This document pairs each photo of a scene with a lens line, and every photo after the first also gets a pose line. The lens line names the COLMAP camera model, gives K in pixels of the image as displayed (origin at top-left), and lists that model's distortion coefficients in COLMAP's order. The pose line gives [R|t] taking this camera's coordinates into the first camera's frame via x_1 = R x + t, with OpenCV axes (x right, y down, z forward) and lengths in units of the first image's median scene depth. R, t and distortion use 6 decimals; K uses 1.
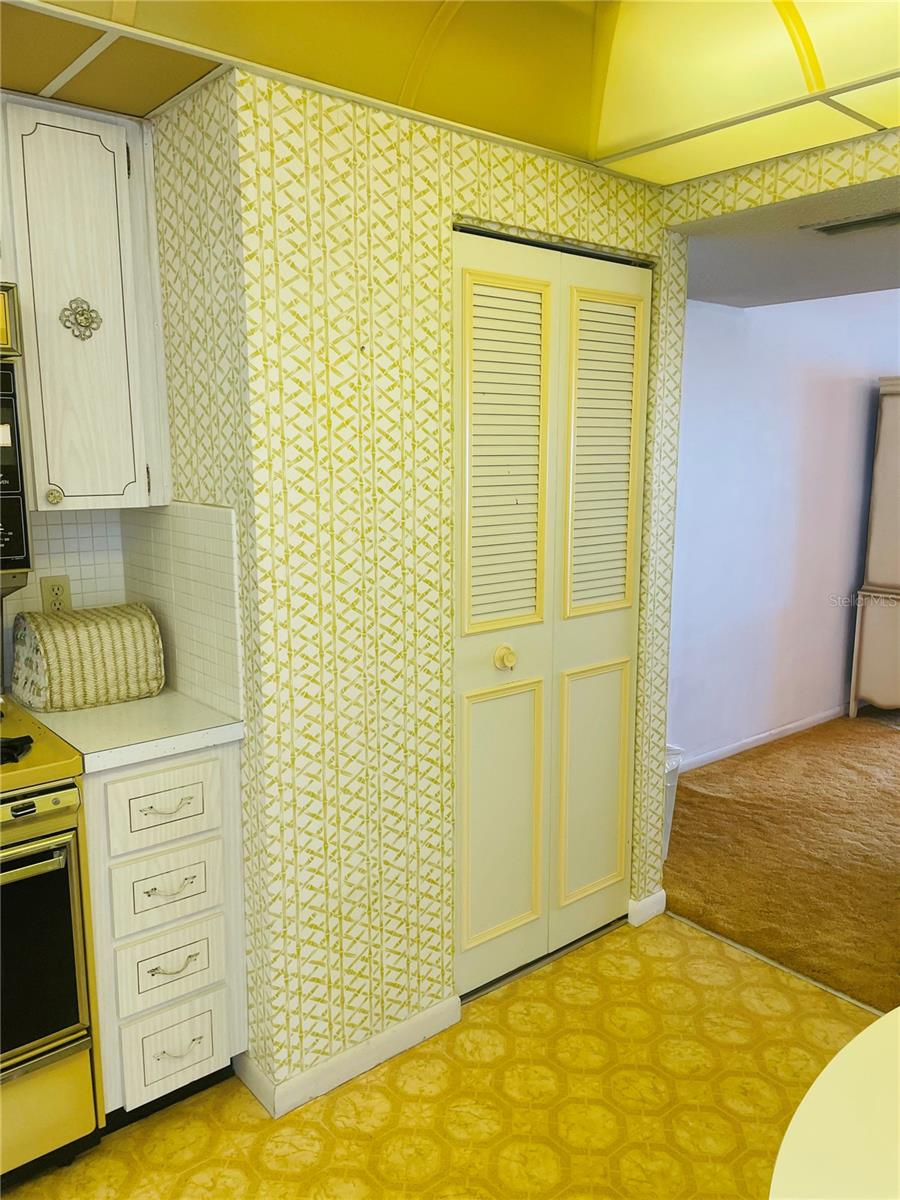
lens RADIAL K [[907.7, 0, 451.6], [0, 907.7, 600.6], [0, 0, 1]] dist [0.087835, -0.111190]
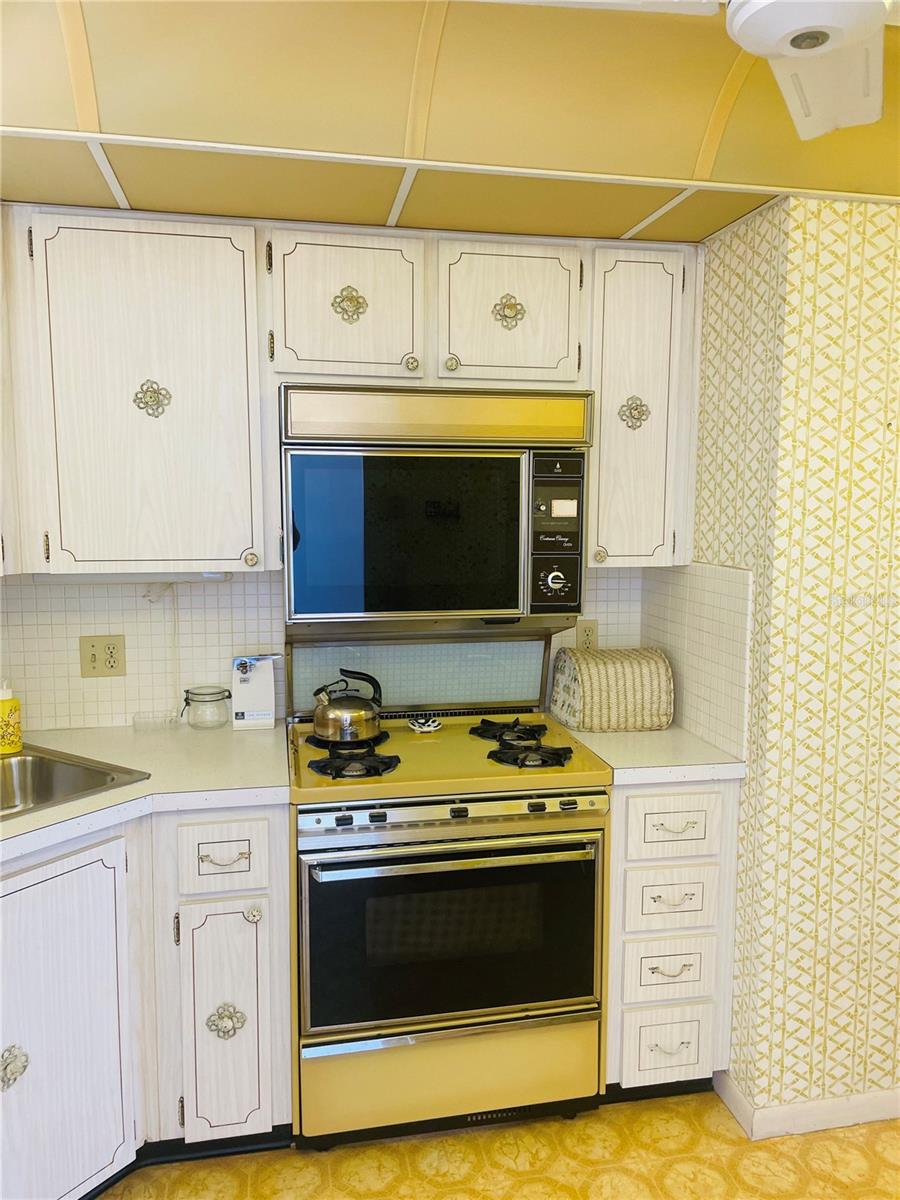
lens RADIAL K [[907.7, 0, 455.1], [0, 907.7, 598.6], [0, 0, 1]] dist [0.087835, -0.111190]
pose [[0.881115, 0.053996, -0.469809, -0.027730], [-0.081317, 0.995962, -0.038040, 0.005830], [0.465858, 0.071721, 0.881948, -0.157988]]
